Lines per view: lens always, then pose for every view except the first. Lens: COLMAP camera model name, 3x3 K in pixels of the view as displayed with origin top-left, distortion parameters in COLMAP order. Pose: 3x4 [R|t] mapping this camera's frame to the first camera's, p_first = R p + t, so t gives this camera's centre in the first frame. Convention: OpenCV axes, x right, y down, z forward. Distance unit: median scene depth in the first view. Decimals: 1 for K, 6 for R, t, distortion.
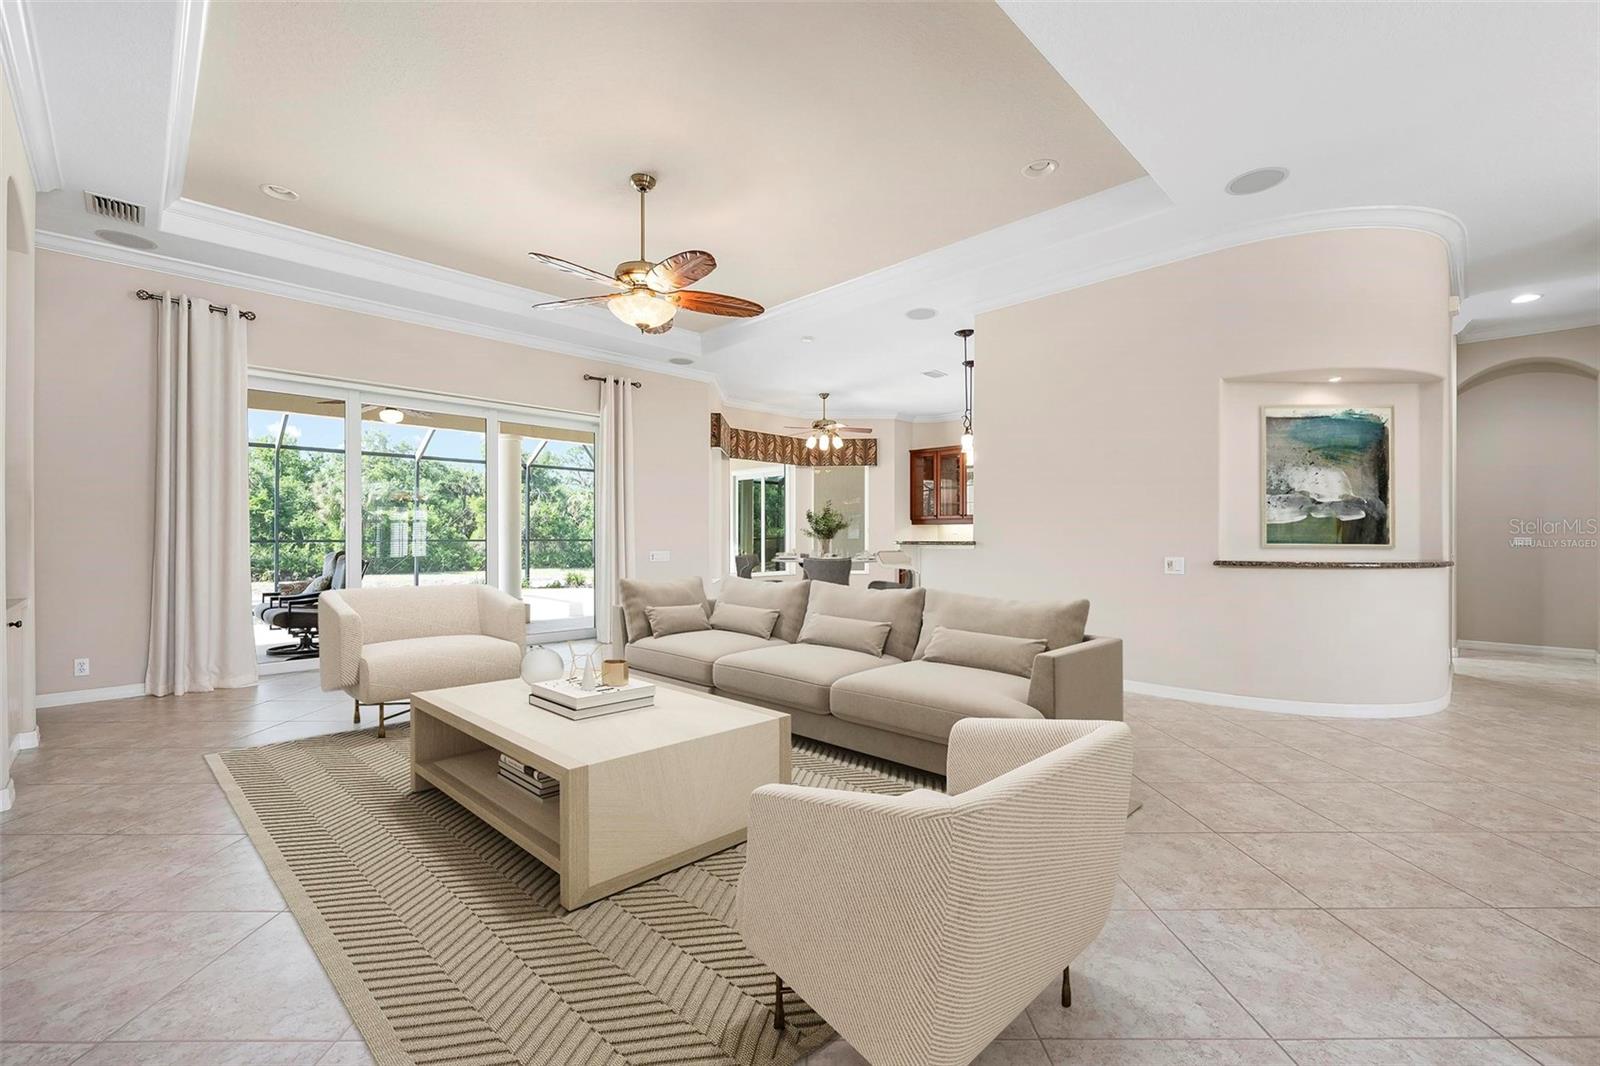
lens RADIAL K [[678.7, 0, 800.3], [0, 678.7, 537.3], [0, 0, 1]] dist [-0.000719, 0.000012]
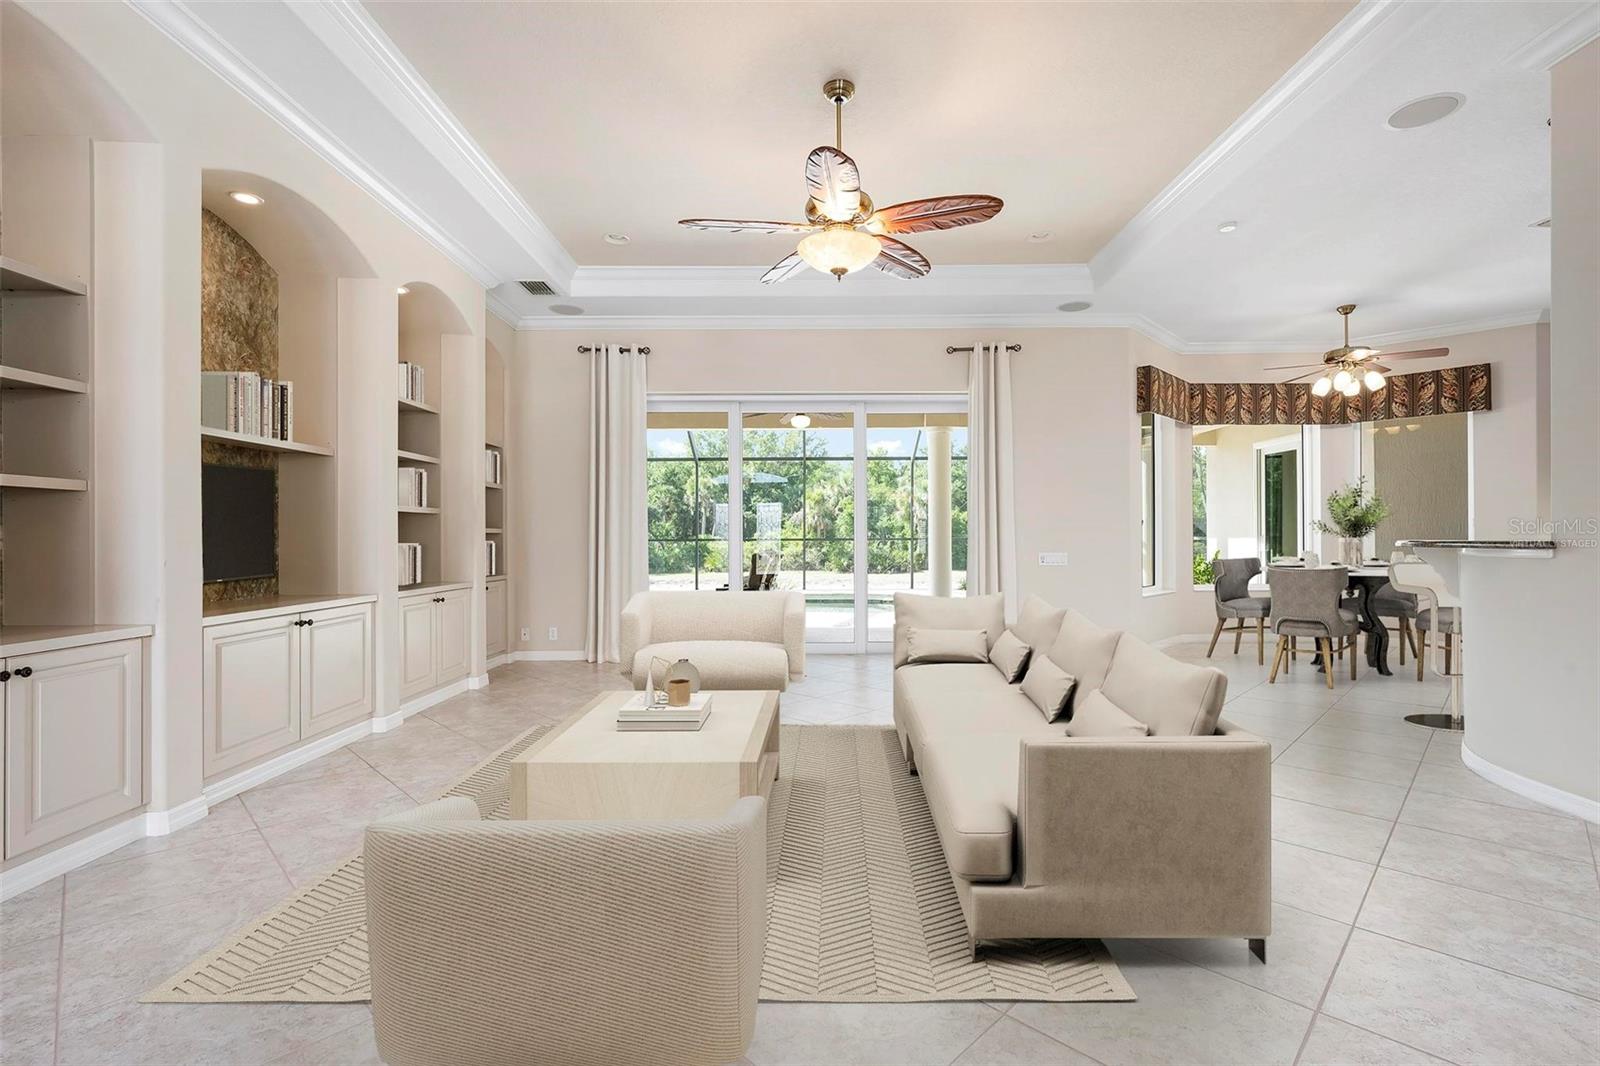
lens RADIAL K [[720.2, 0, 799.8], [0, 720.2, 532.2], [0, 0, 1]] dist [0.001261, 0.000347]
pose [[0.706159, -0.007169, -0.708017, 0.219794], [0.004523, 0.999974, -0.005614, -0.000038], [0.708039, 0.000763, 0.706173, 0.244127]]
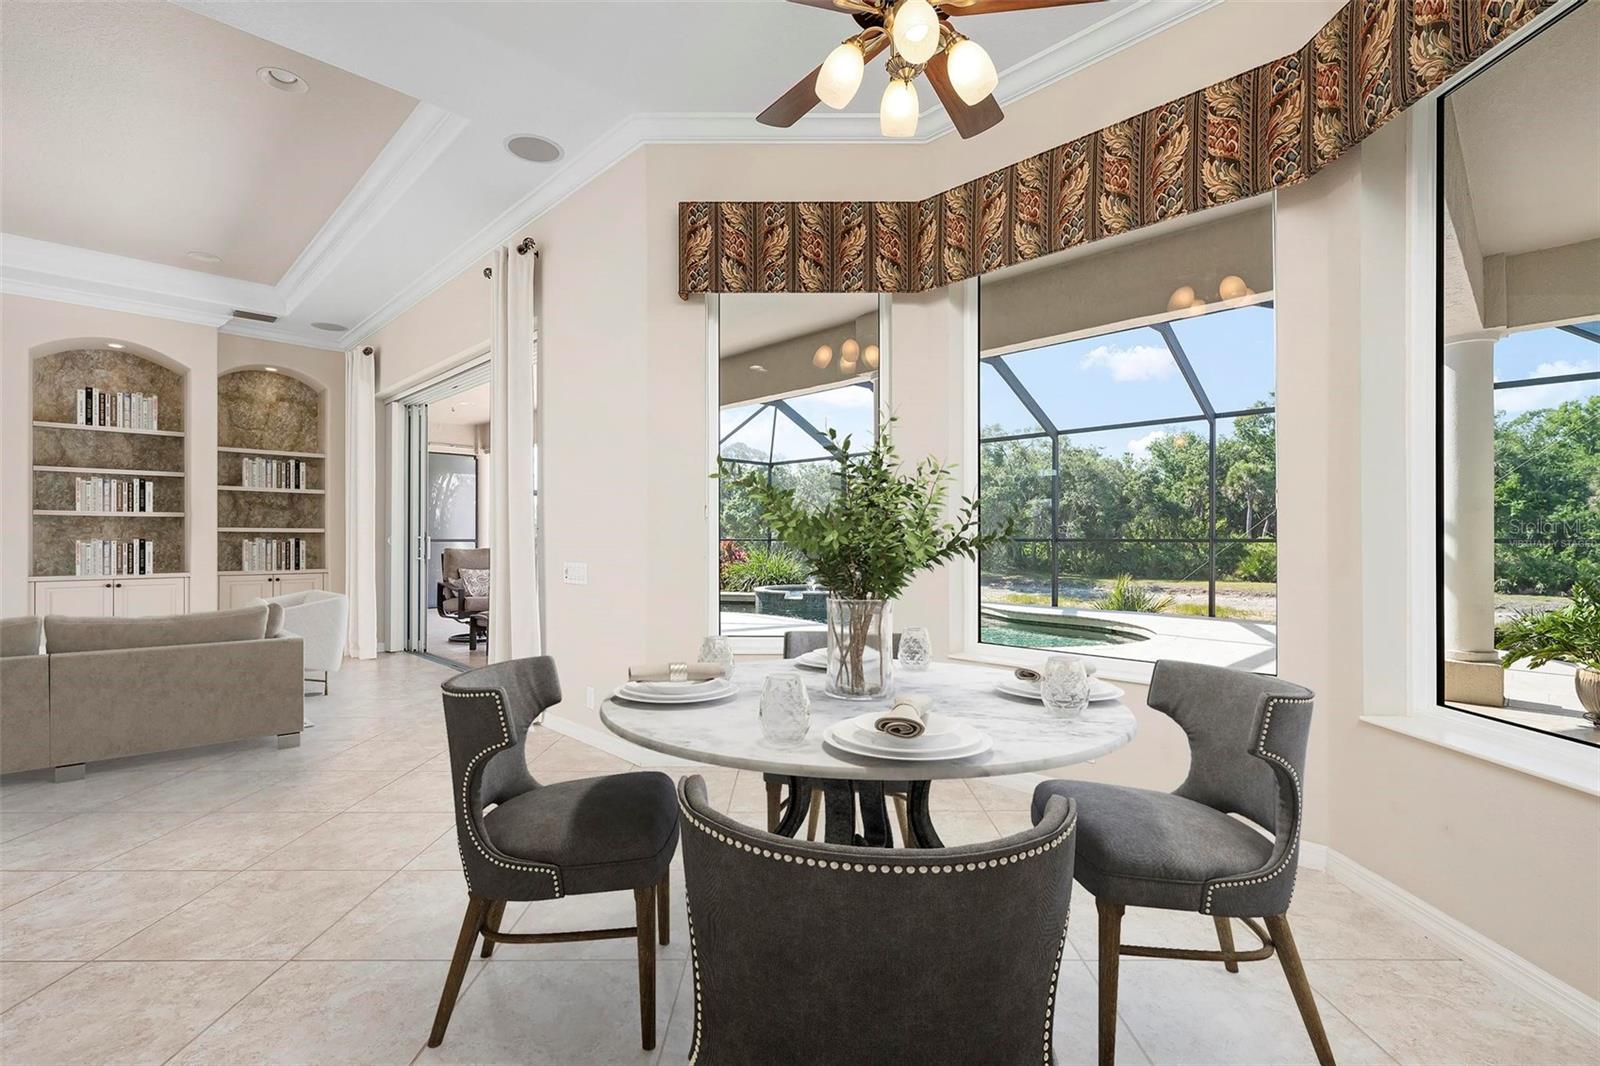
lens RADIAL K [[727.5, 0, 800.0], [0, 727.5, 533.0], [0, 0, 1]] dist [-0.000970, -0.000189]
pose [[-0.013086, -0.005391, -0.999900, 0.376470], [0.001343, 0.999984, -0.005409, 0.001537], [0.999913, -0.001414, -0.013078, 1.451551]]
